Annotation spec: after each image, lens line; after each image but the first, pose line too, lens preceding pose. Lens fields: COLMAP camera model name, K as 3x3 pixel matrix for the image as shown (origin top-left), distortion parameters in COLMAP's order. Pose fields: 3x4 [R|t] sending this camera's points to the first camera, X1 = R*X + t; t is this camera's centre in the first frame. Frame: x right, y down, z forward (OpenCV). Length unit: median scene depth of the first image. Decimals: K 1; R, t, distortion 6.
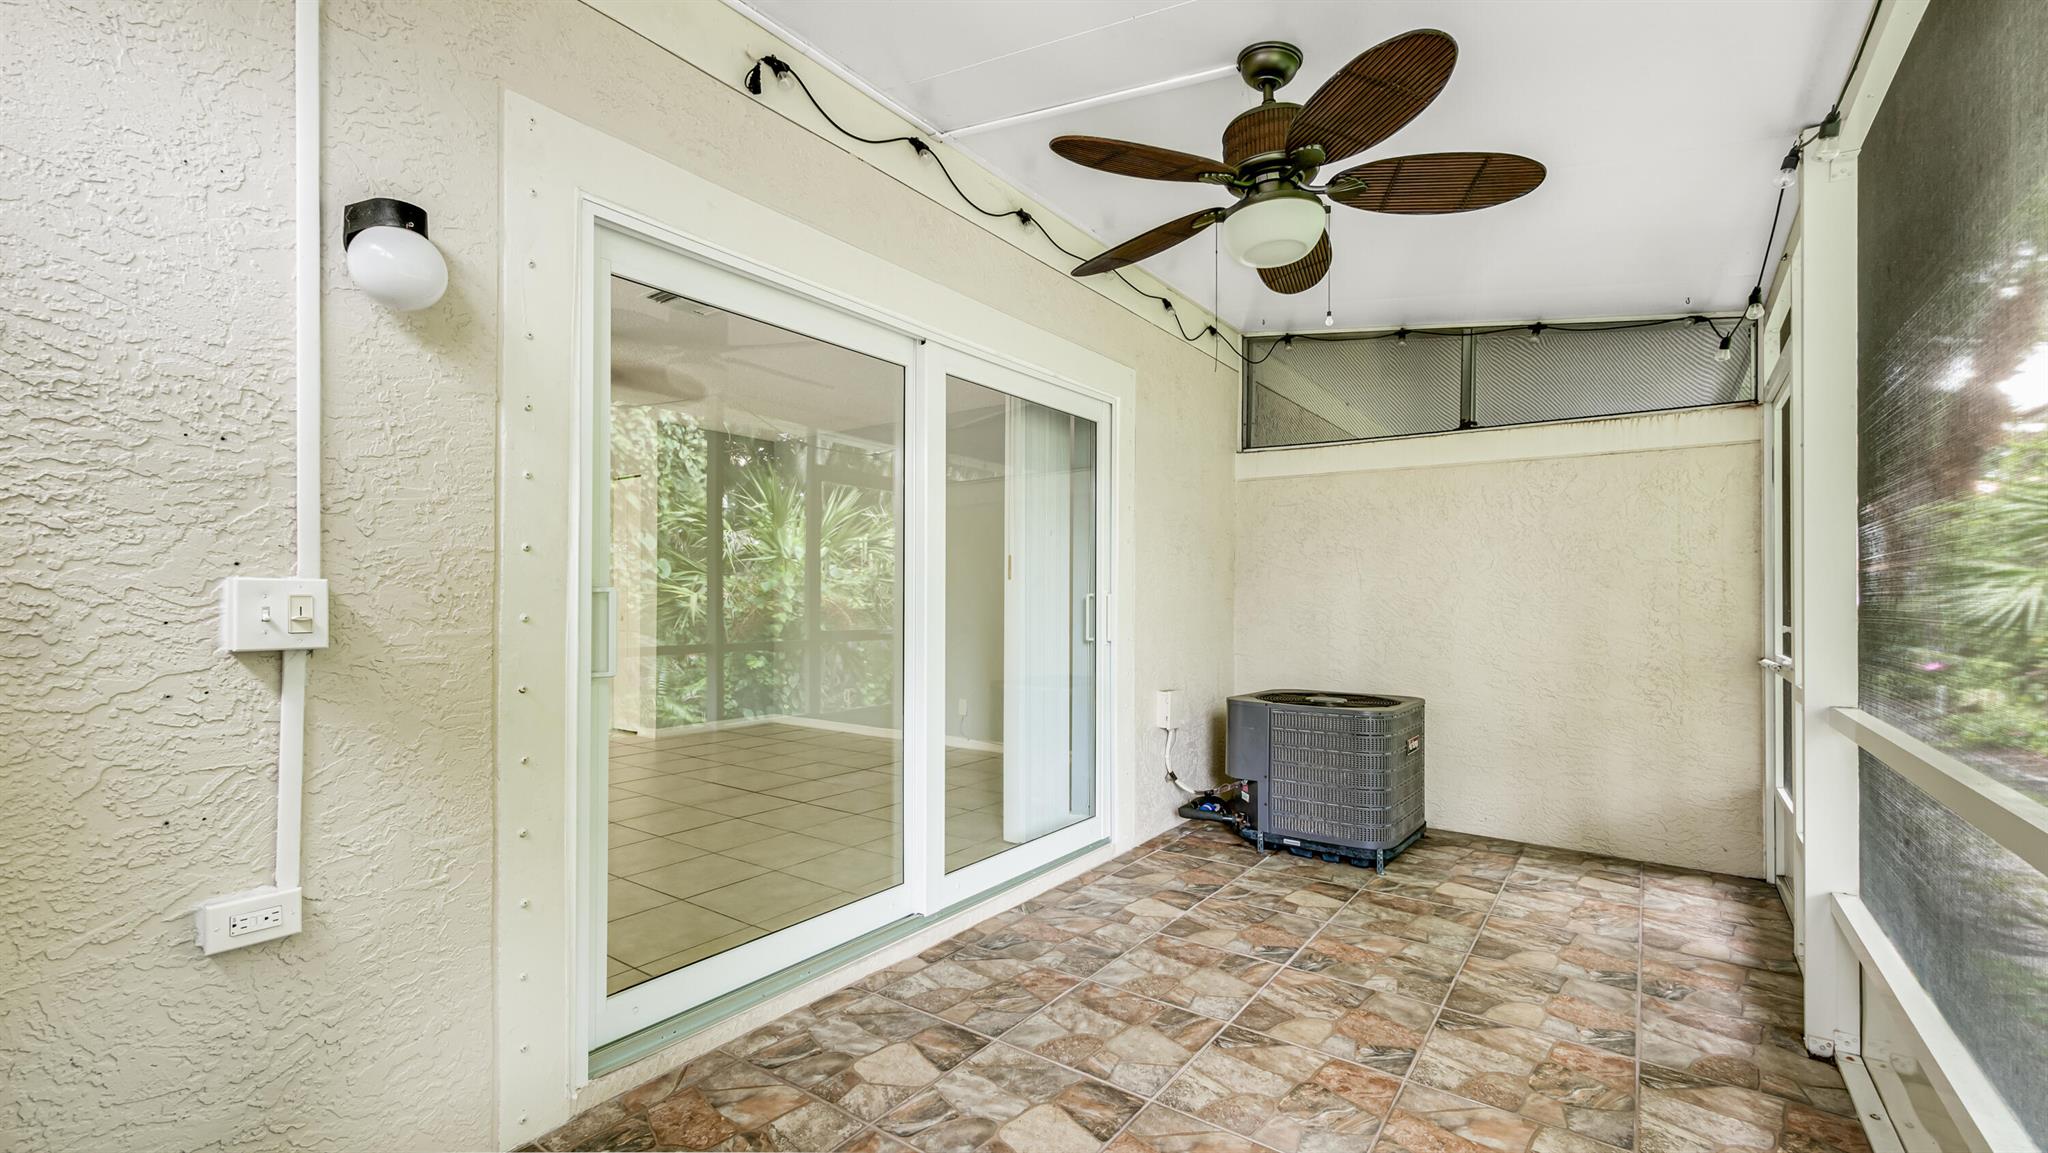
lens RADIAL K [[869.0, 0, 1029.3], [0, 869.0, 592.1], [0, 0, 1]] dist [-0.002427, 0.000654]
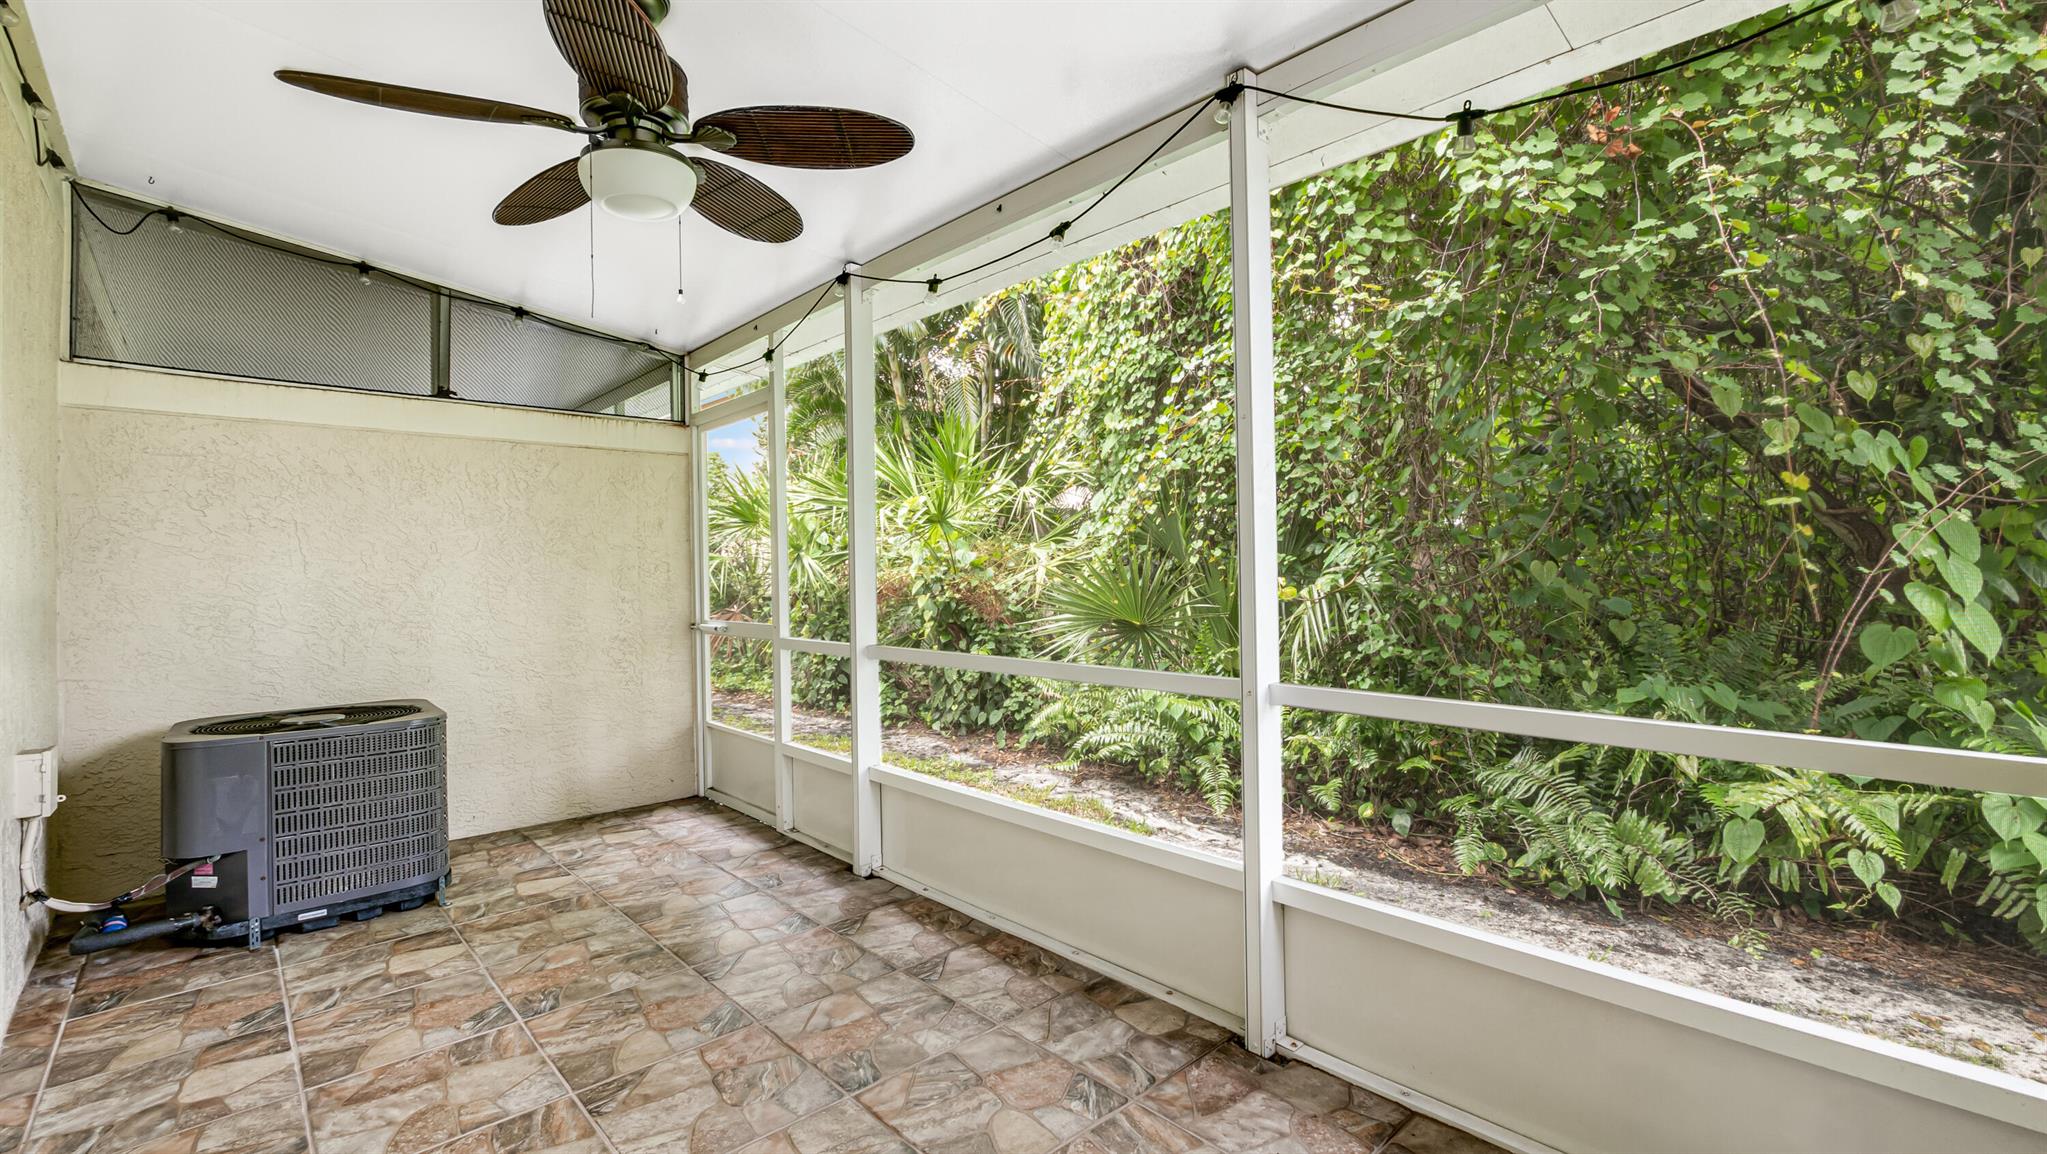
lens RADIAL K [[880.2, 0, 1031.9], [0, 880.2, 559.7], [0, 0, 1]] dist [-0.009000, -0.000501]
pose [[0.182038, 0.002848, 0.983287, -0.354360], [0.013981, 0.999887, -0.005484, -0.004507], [-0.983192, 0.014746, 0.181977, 0.276420]]
